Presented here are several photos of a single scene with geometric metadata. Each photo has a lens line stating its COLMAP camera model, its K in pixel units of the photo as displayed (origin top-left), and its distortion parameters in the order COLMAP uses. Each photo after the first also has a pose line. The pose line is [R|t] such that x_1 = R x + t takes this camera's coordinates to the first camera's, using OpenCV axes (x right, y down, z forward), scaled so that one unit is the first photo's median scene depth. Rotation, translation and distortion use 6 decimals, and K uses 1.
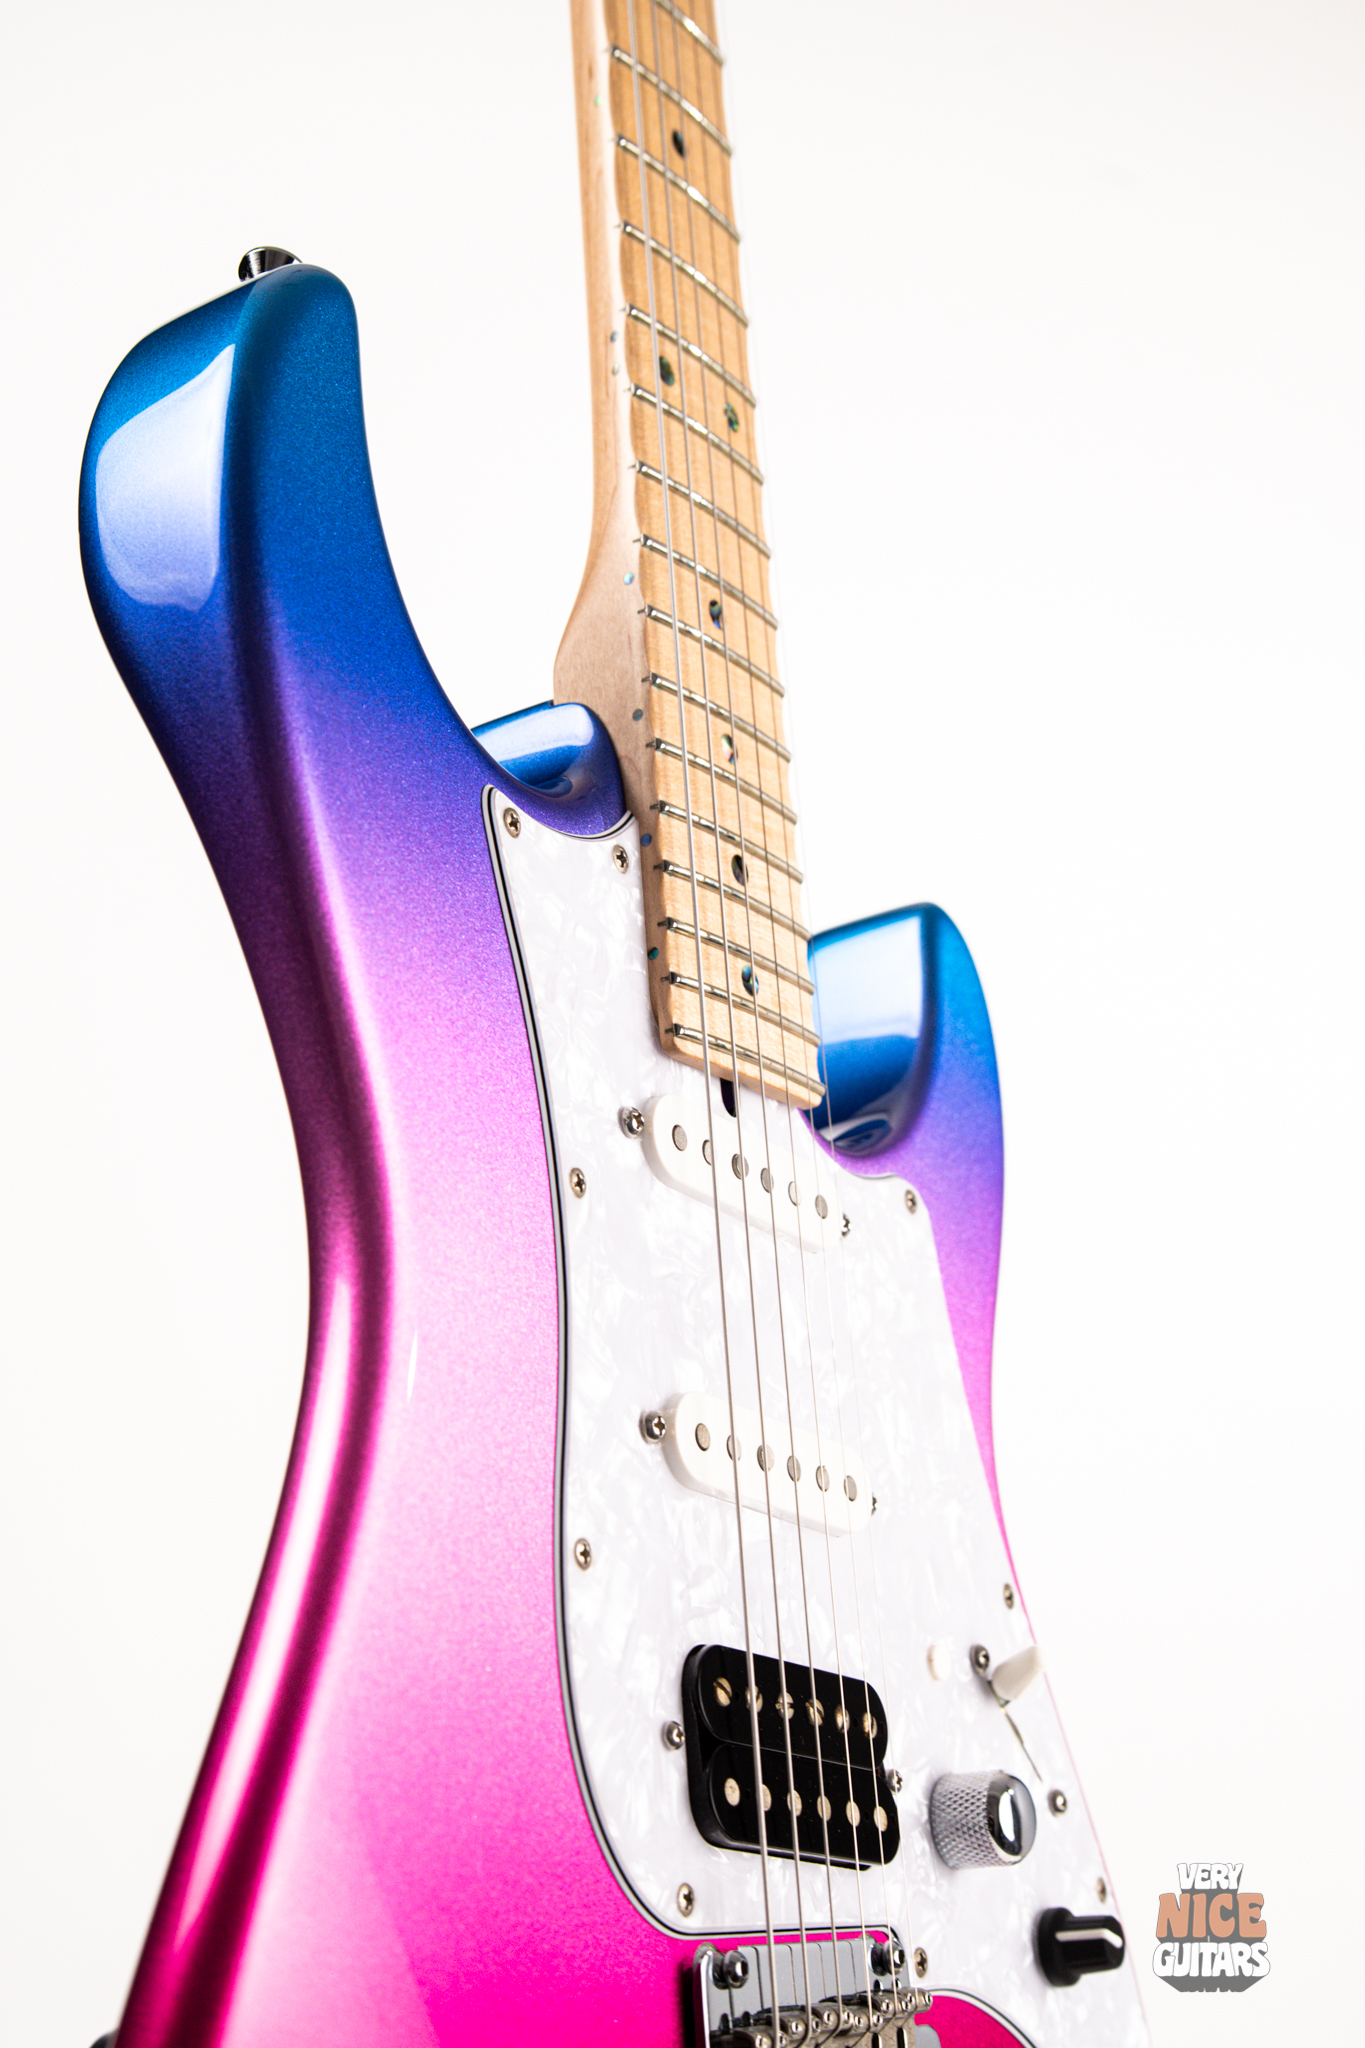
lens RADIAL K [[2949.8, 0, 686.6], [0, 2949.8, 1004.6], [0, 0, 1]] dist [0.046027, 0.000000]
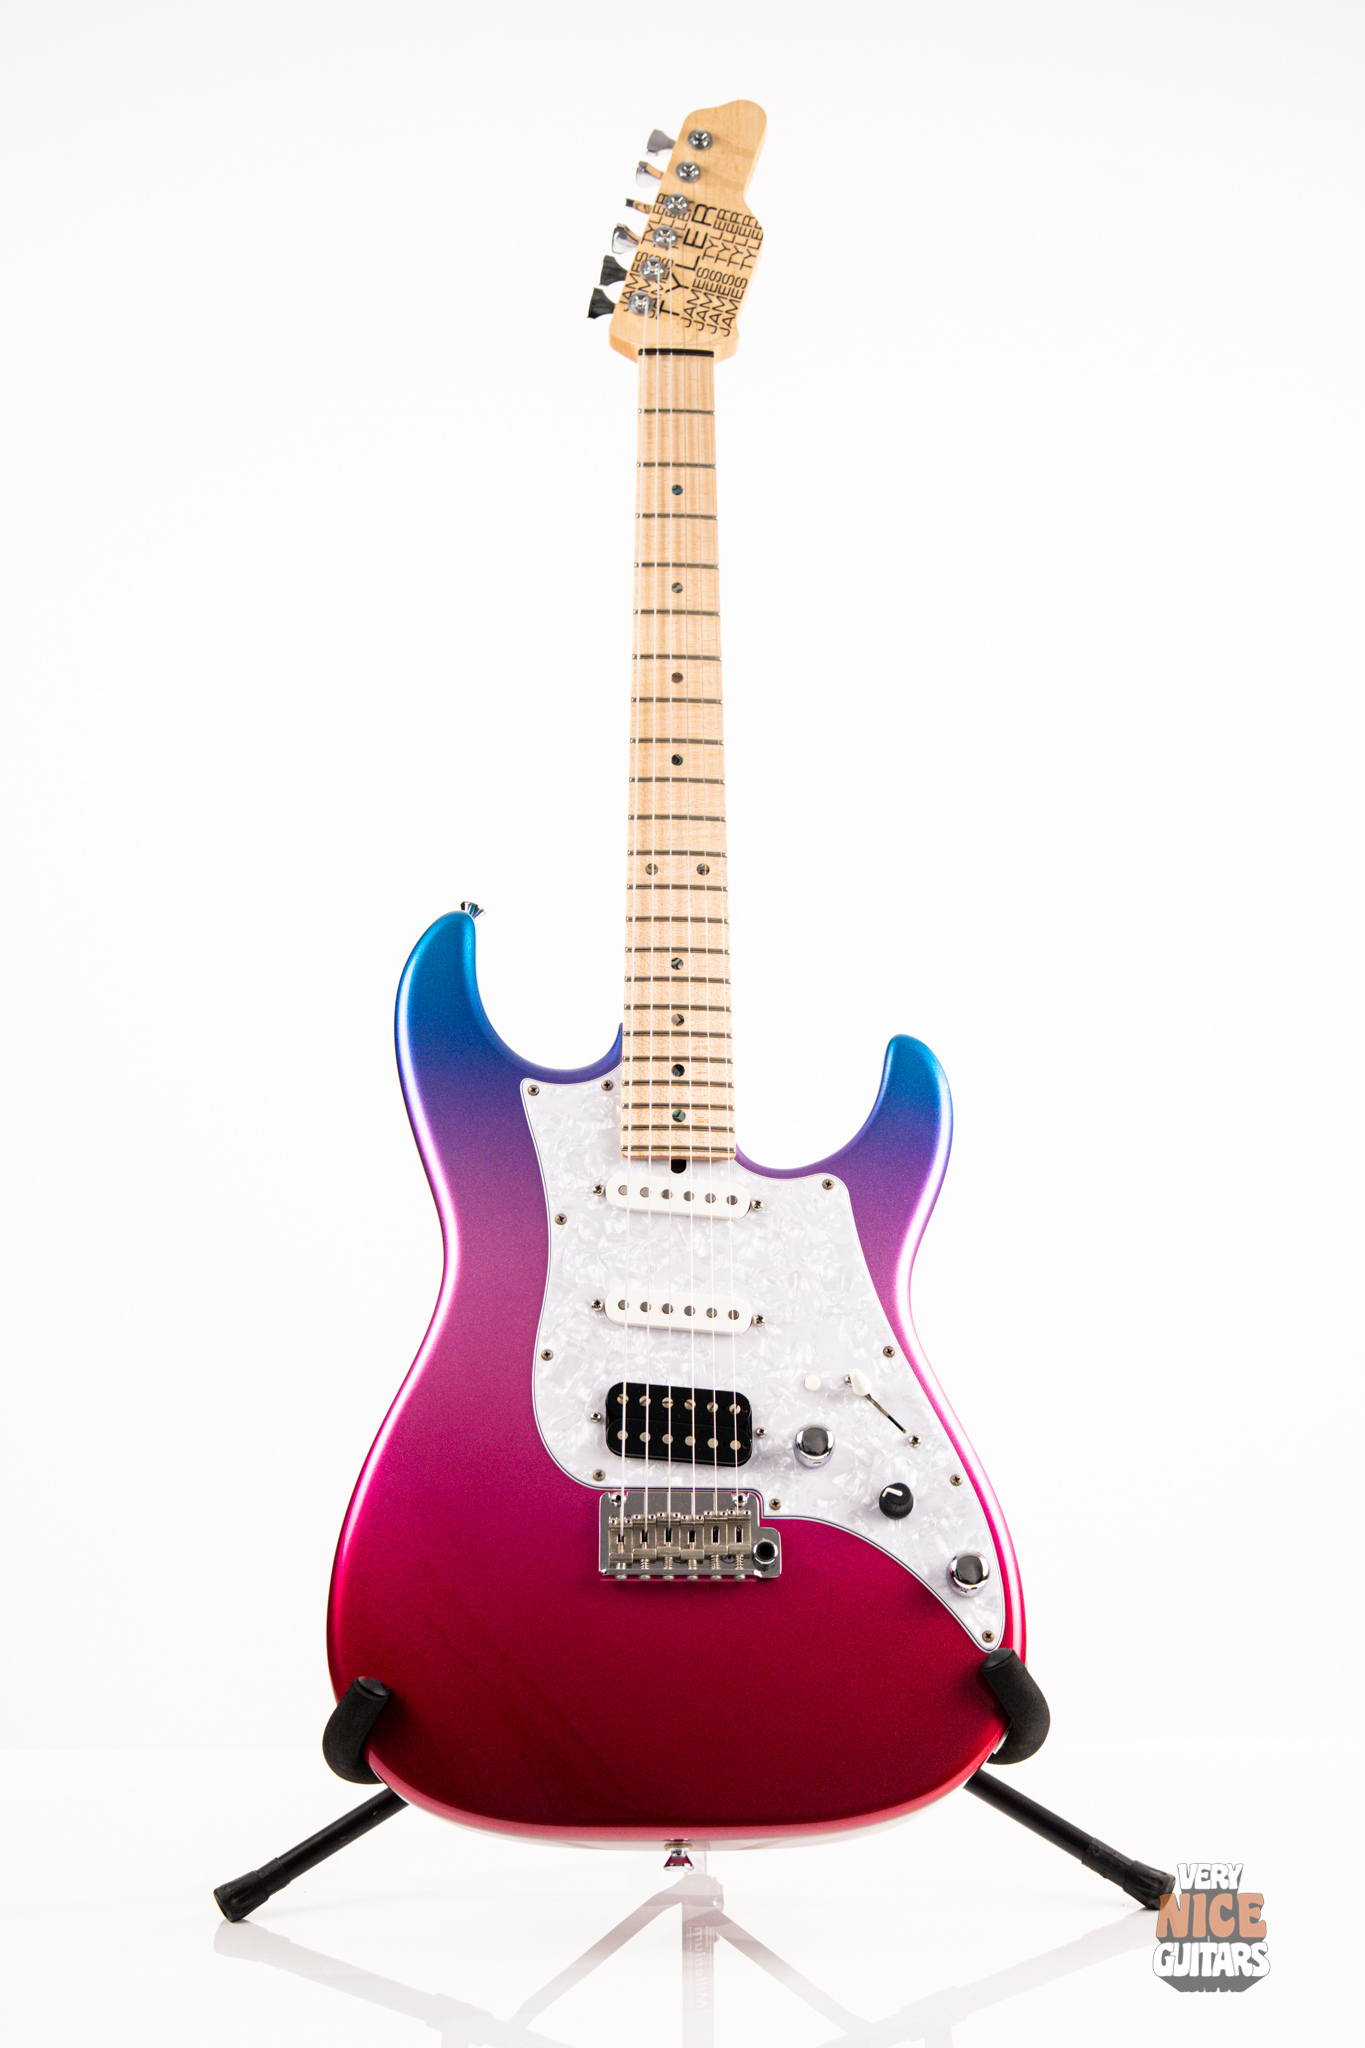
lens RADIAL K [[2949.8, 0, 686.9], [0, 2949.8, 1042.3], [0, 0, 1]] dist [0.046027, 0.000000]
pose [[0.583147, -0.263760, -0.768355, 1.901741], [0.217570, 0.961980, -0.165102, 0.334863], [0.782689, -0.070893, 0.618362, -0.474755]]
